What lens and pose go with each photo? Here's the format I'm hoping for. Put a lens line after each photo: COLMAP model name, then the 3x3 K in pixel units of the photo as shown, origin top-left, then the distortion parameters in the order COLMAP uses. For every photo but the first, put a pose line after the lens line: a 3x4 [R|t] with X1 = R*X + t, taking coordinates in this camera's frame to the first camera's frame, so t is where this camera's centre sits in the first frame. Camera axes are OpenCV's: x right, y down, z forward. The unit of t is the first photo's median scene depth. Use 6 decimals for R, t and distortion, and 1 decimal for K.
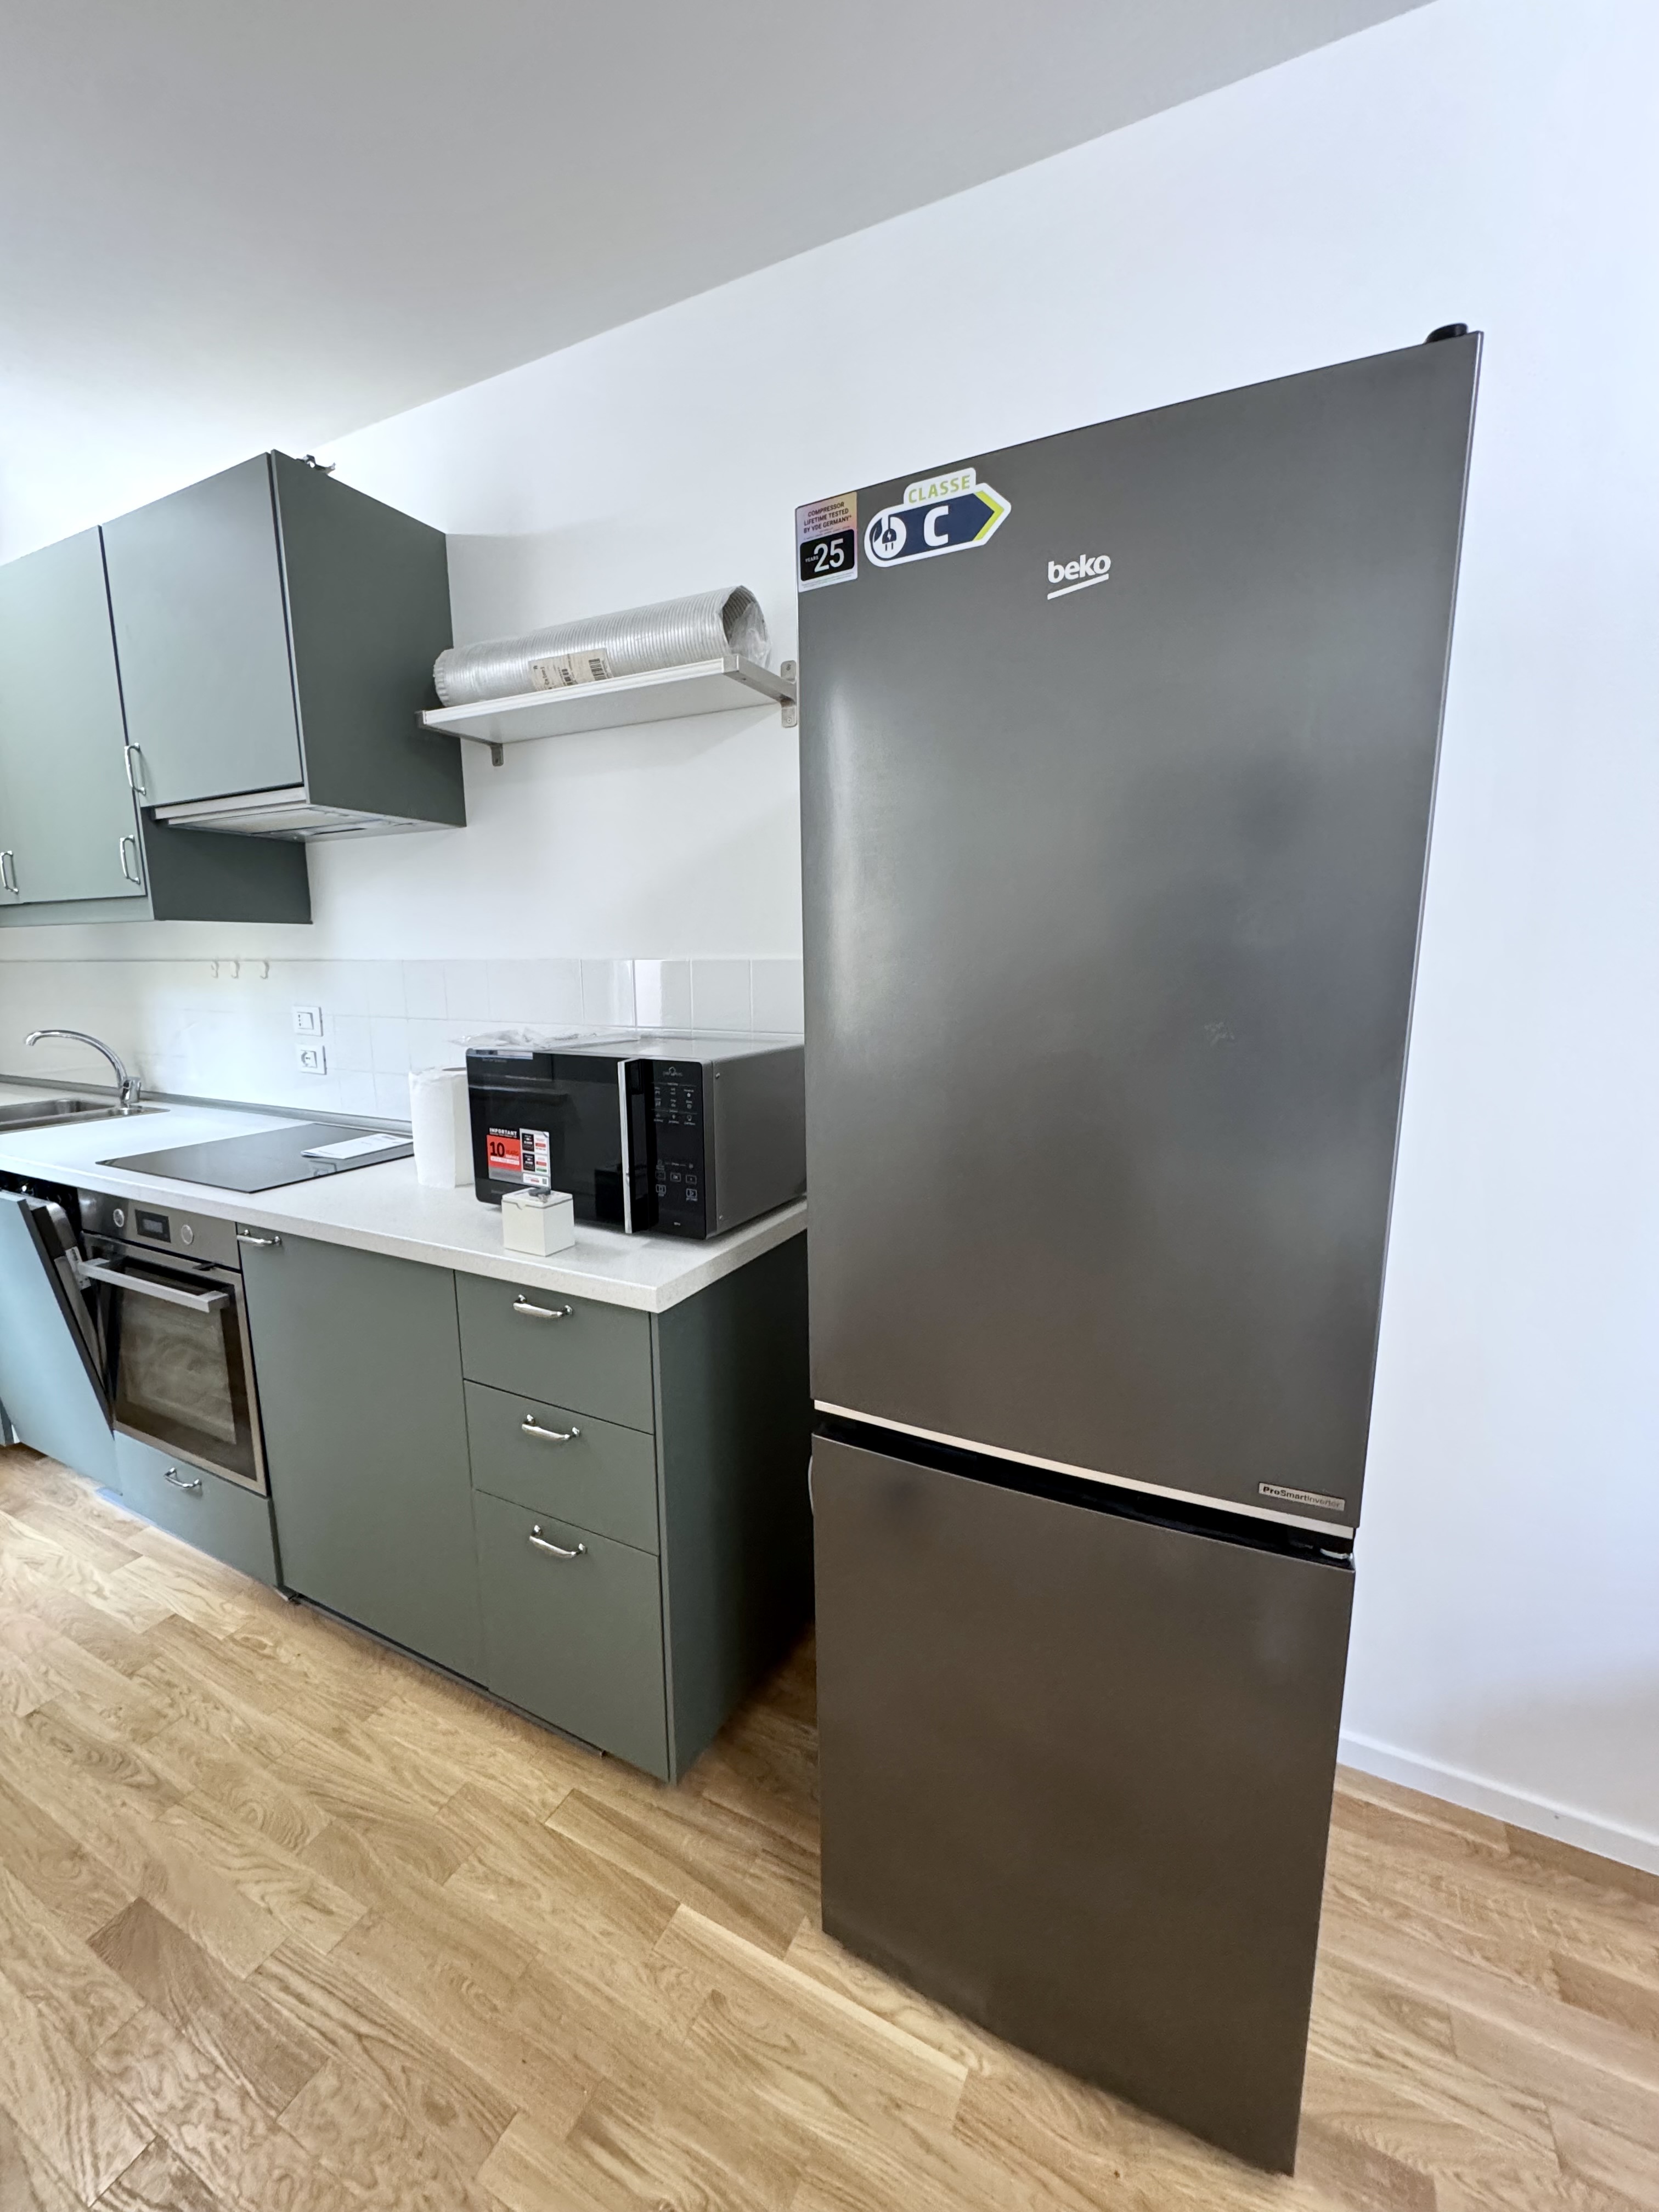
lens RADIAL K [[885.1, 0, 829.5], [0, 885.1, 1106.0], [0, 0, 1]] dist [-0.004717, 0.000240]
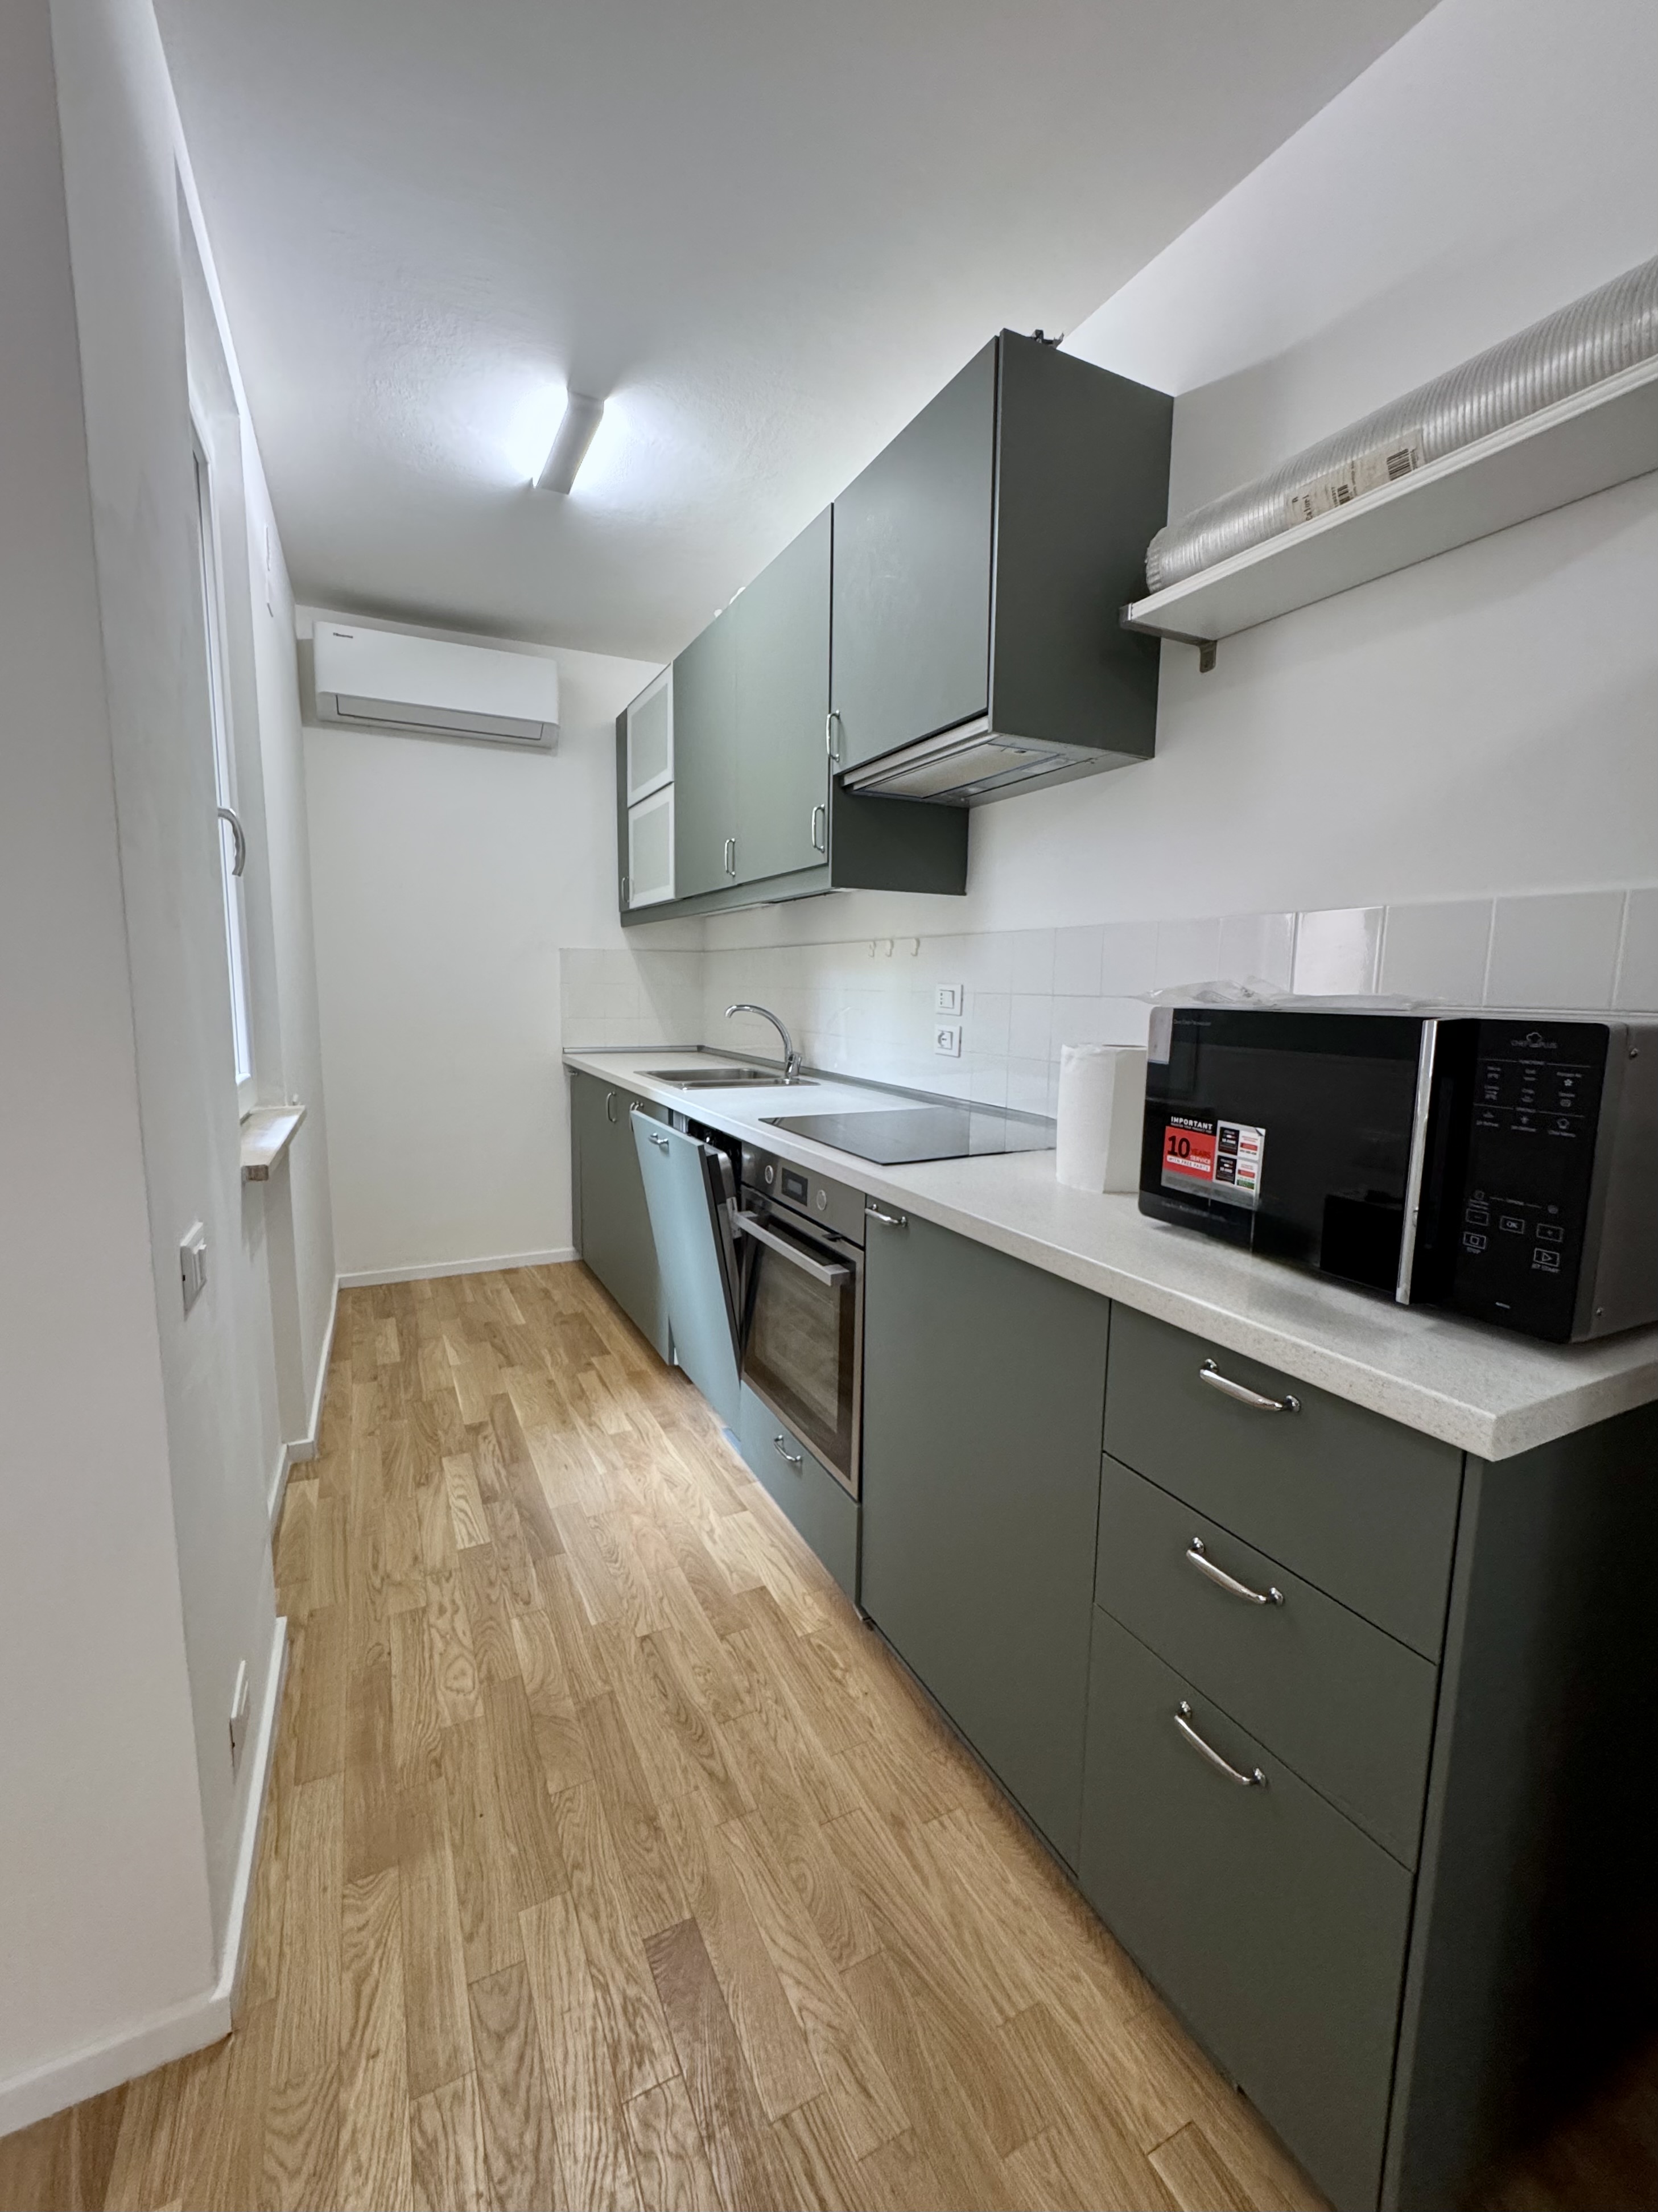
lens RADIAL K [[900.9, 0, 829.0], [0, 900.9, 1106.0], [0, 0, 1]] dist [-0.005026, -0.000052]
pose [[0.802919, 0.093006, -0.588787, -0.159482], [-0.117084, 0.993118, -0.002790, 0.047079], [0.584476, 0.071178, 0.808283, 0.213506]]
